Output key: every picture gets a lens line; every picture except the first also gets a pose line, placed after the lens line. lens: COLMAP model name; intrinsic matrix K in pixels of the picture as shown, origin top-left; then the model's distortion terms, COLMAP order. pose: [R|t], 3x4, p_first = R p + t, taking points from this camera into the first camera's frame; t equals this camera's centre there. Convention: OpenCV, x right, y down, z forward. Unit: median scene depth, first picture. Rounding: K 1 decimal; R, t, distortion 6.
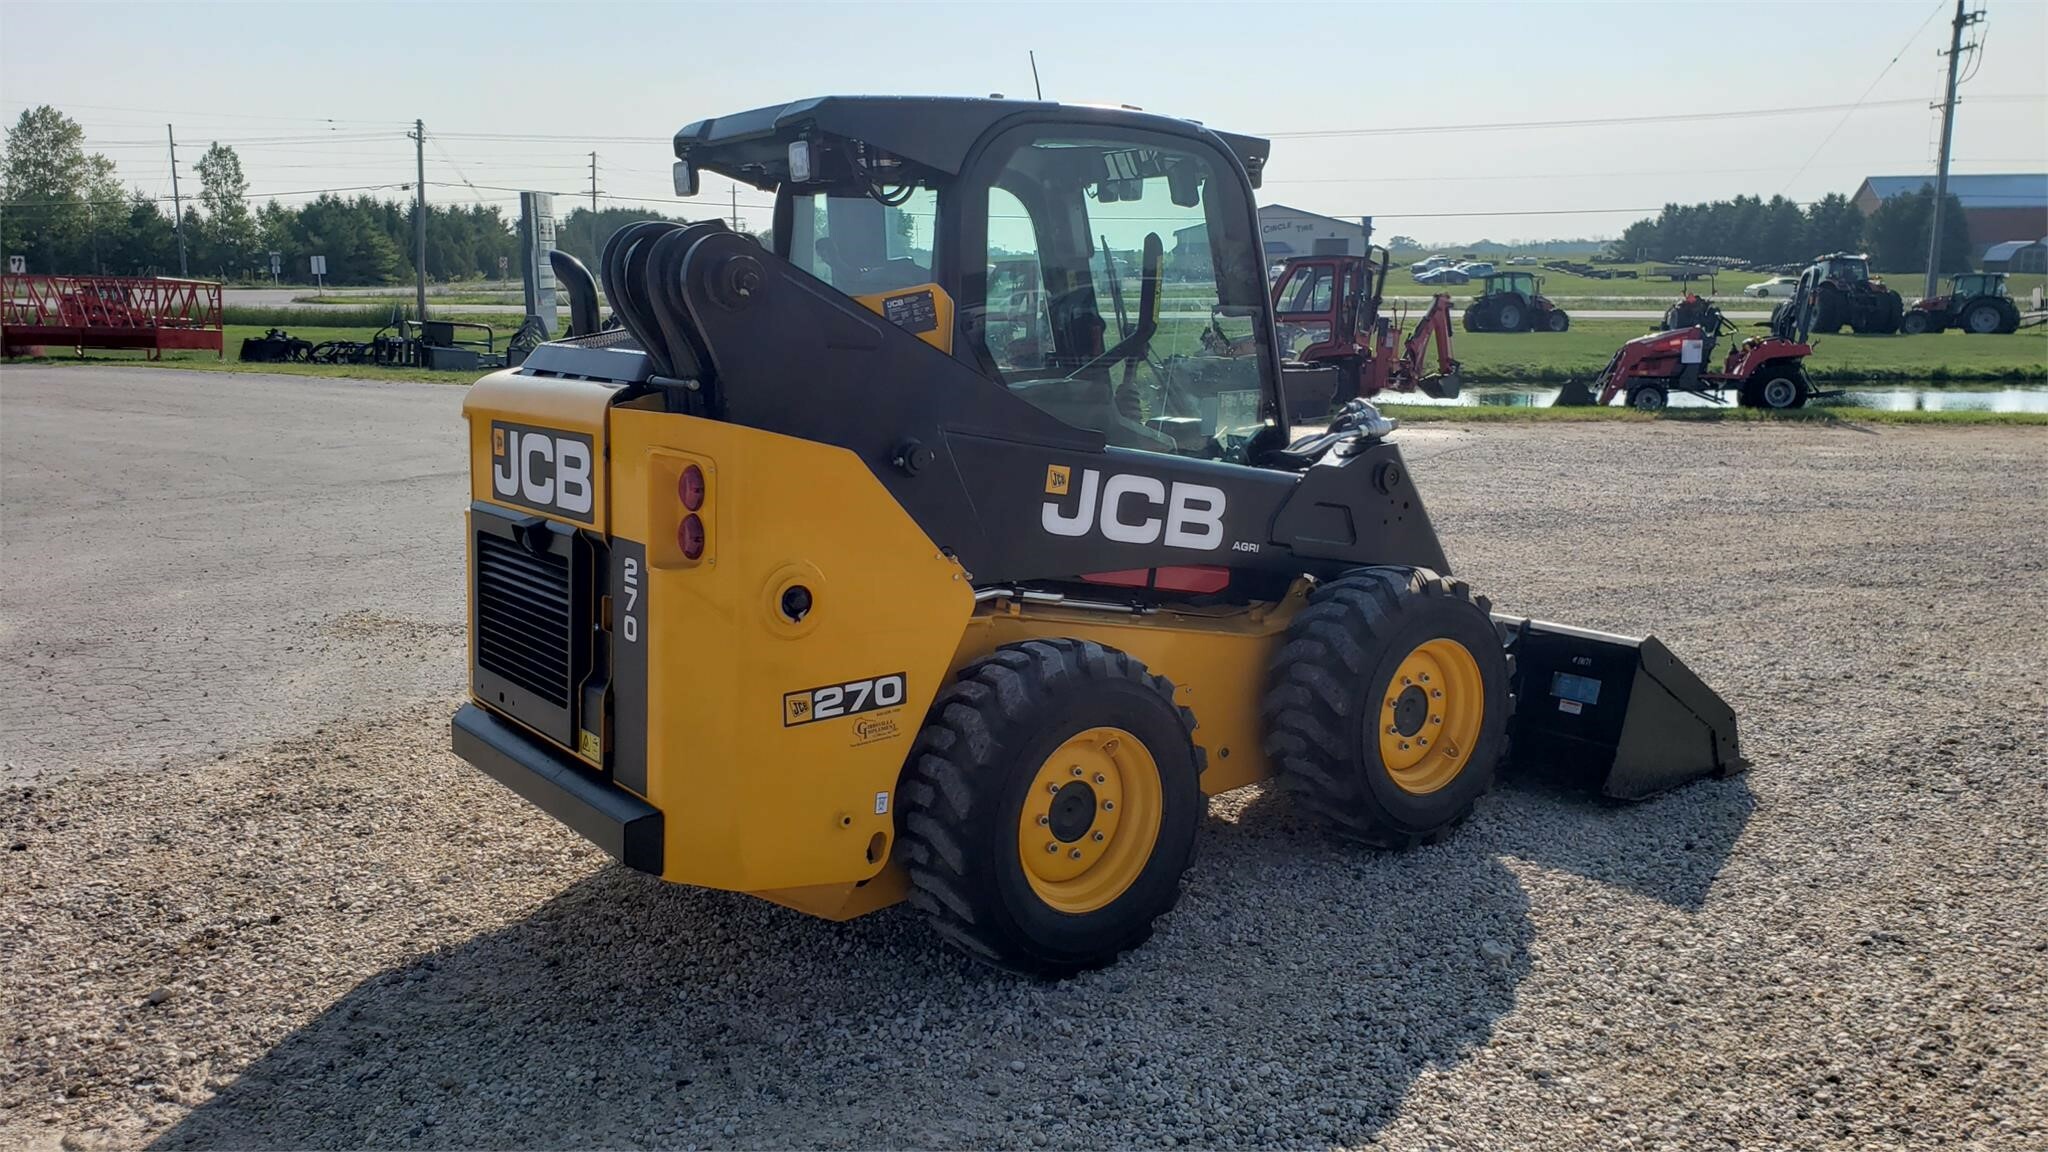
lens RADIAL K [[1591.2, 0, 993.4], [0, 1591.2, 586.4], [0, 0, 1]] dist [0.030736, 0.009083]
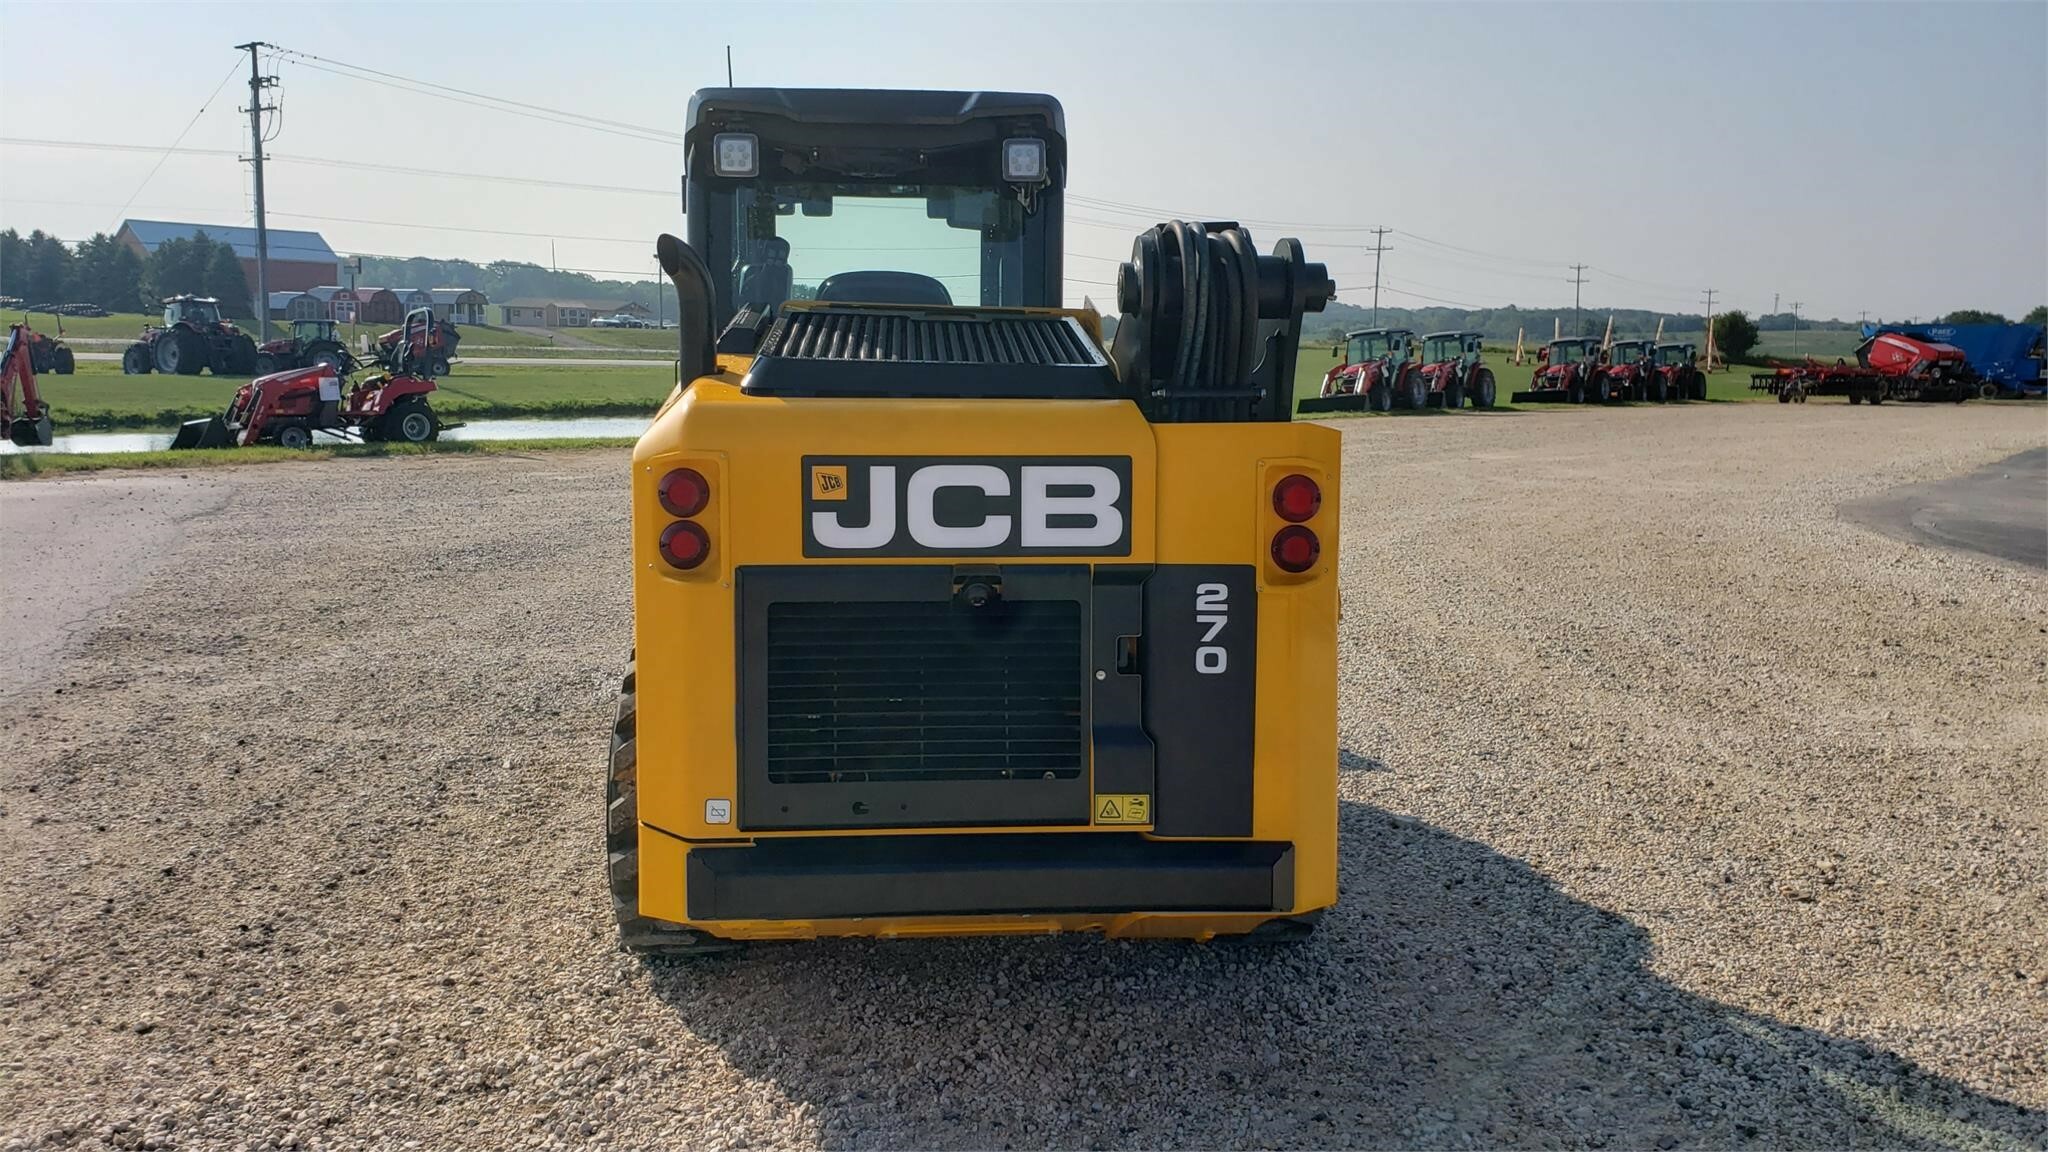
lens RADIAL K [[1599.2, 0, 1033.0], [0, 1599.2, 561.4], [0, 0, 1]] dist [0.043599, -0.017613]
pose [[0.556751, -0.105000, 0.824017, -0.153371], [0.139359, 0.989726, 0.031957, -0.010896], [-0.818907, 0.097042, 0.565663, 0.082123]]
